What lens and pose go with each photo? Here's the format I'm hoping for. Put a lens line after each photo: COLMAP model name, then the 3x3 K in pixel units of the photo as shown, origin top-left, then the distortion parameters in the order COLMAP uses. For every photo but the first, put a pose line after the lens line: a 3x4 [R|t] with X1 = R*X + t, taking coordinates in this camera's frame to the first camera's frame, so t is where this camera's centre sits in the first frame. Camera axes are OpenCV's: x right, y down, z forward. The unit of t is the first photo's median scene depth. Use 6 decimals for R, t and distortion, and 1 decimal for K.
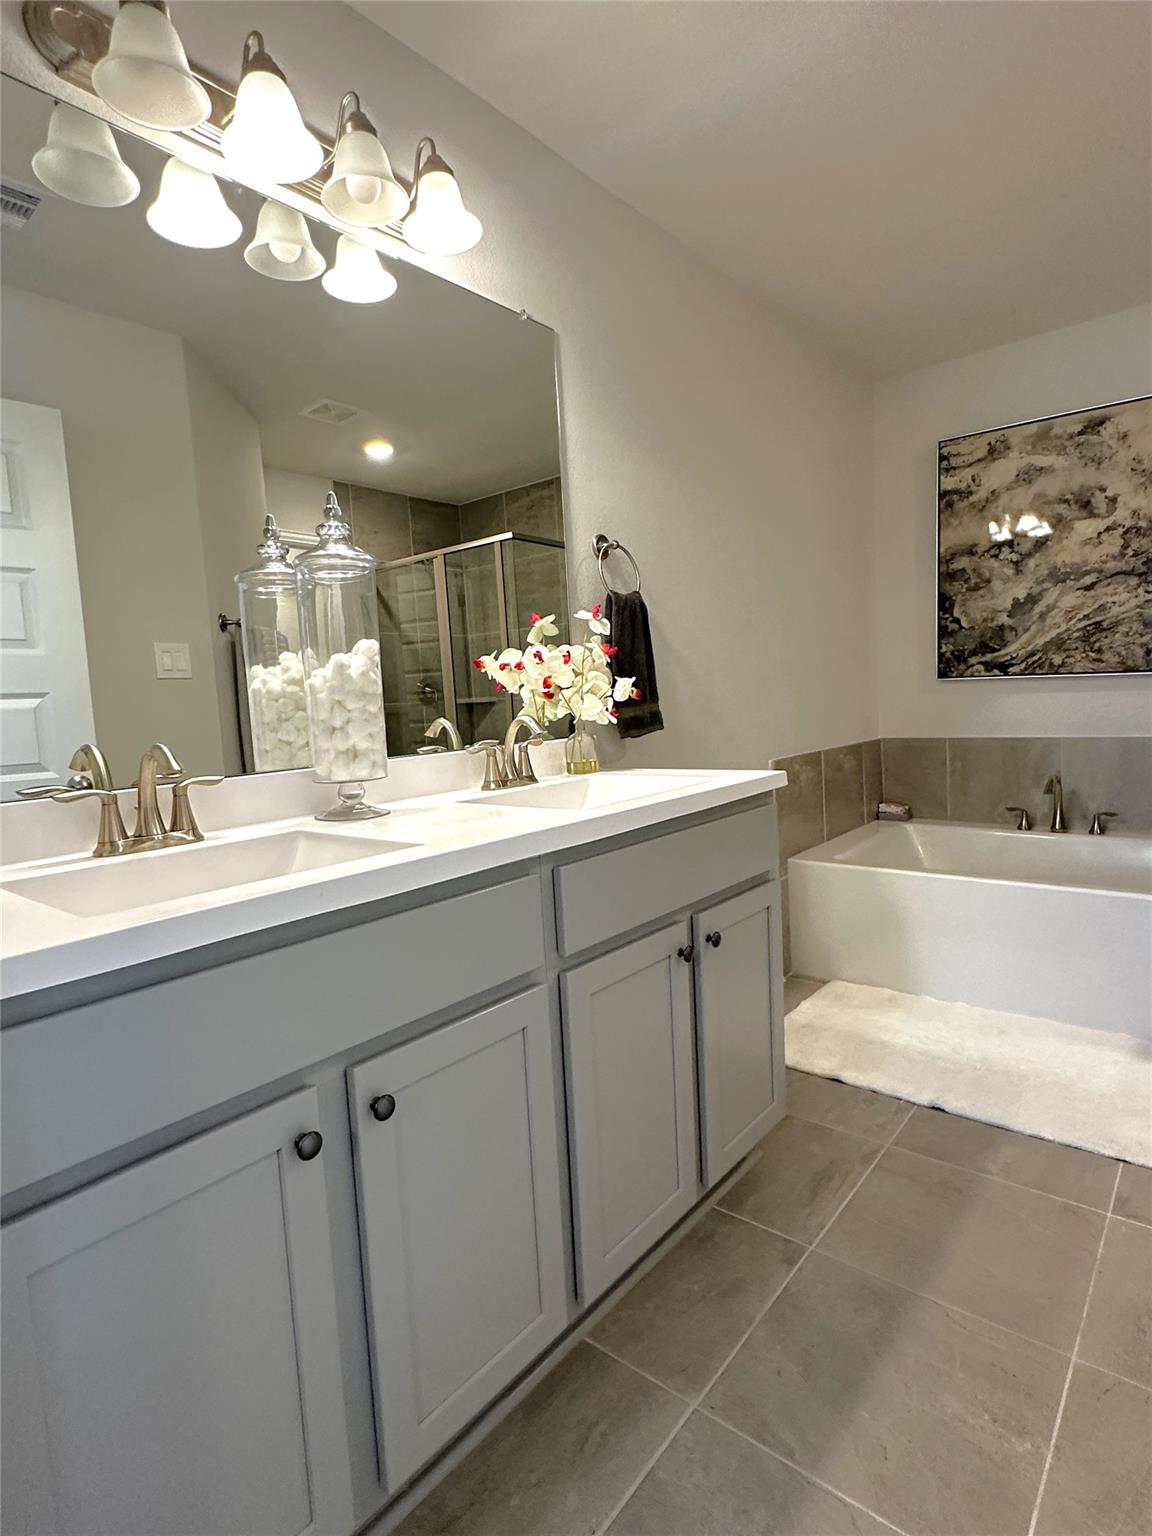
lens RADIAL K [[807.3, 0, 573.2], [0, 807.3, 771.6], [0, 0, 1]] dist [-0.010295, 0.003234]
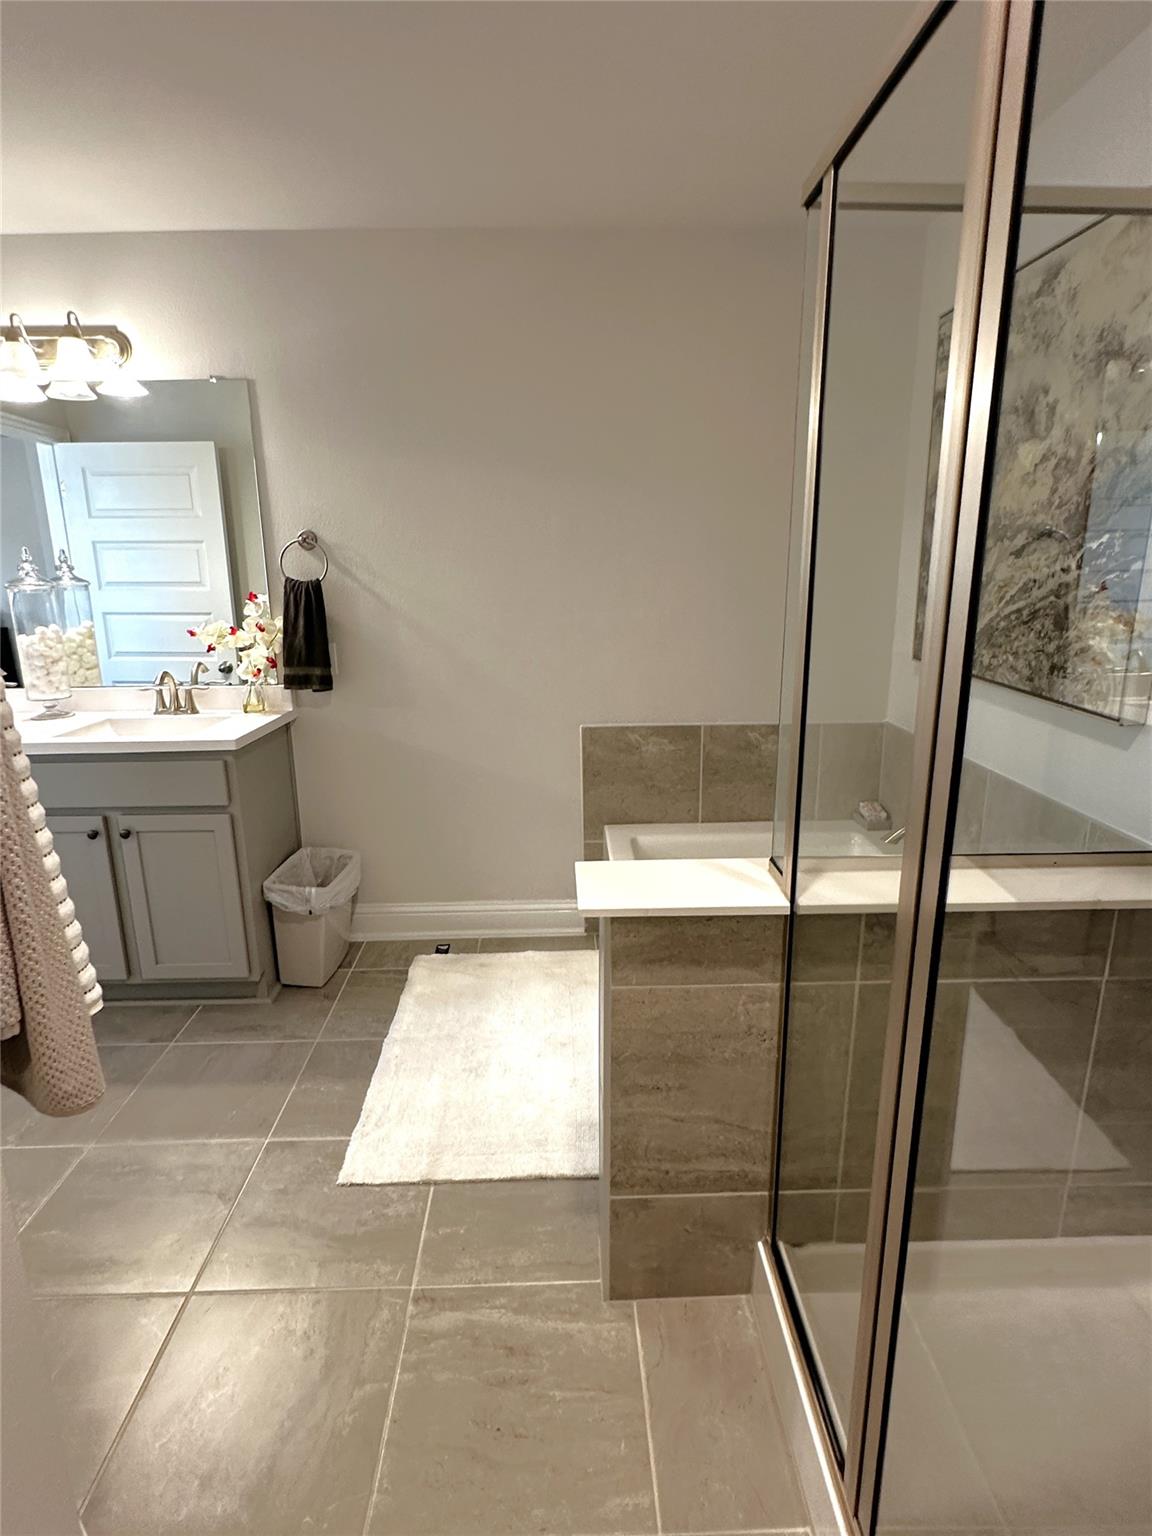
lens RADIAL K [[807.3, 0, 577.2], [0, 807.3, 762.4], [0, 0, 1]] dist [-0.010295, 0.003234]
pose [[0.652417, 0.223666, -0.724104, 0.907756], [-0.092100, 0.971776, 0.217186, -0.173280], [0.752243, -0.075006, 0.654602, 0.307278]]
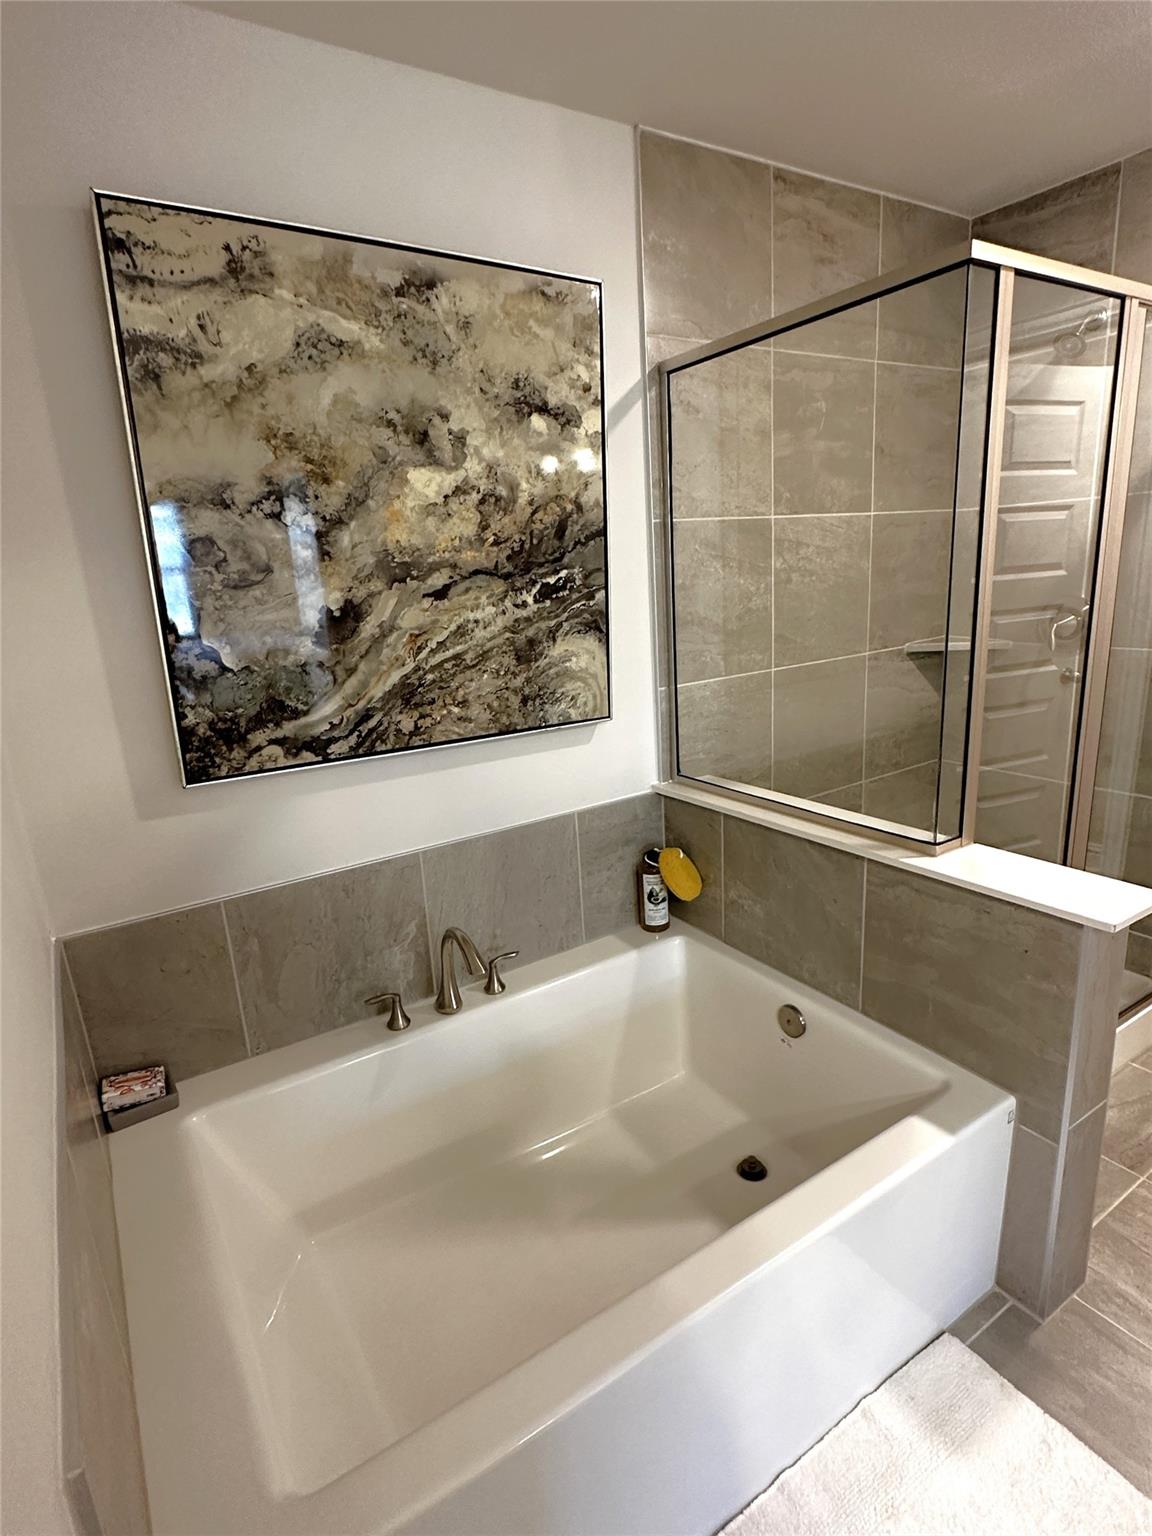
lens RADIAL K [[807.3, 0, 570.8], [0, 807.3, 772.7], [0, 0, 1]] dist [-0.010295, 0.003234]
pose [[0.302610, -0.204967, 0.930815, 0.119603], [0.128195, 0.976482, 0.173347, -0.192188], [-0.944454, 0.066870, 0.321769, 0.738714]]
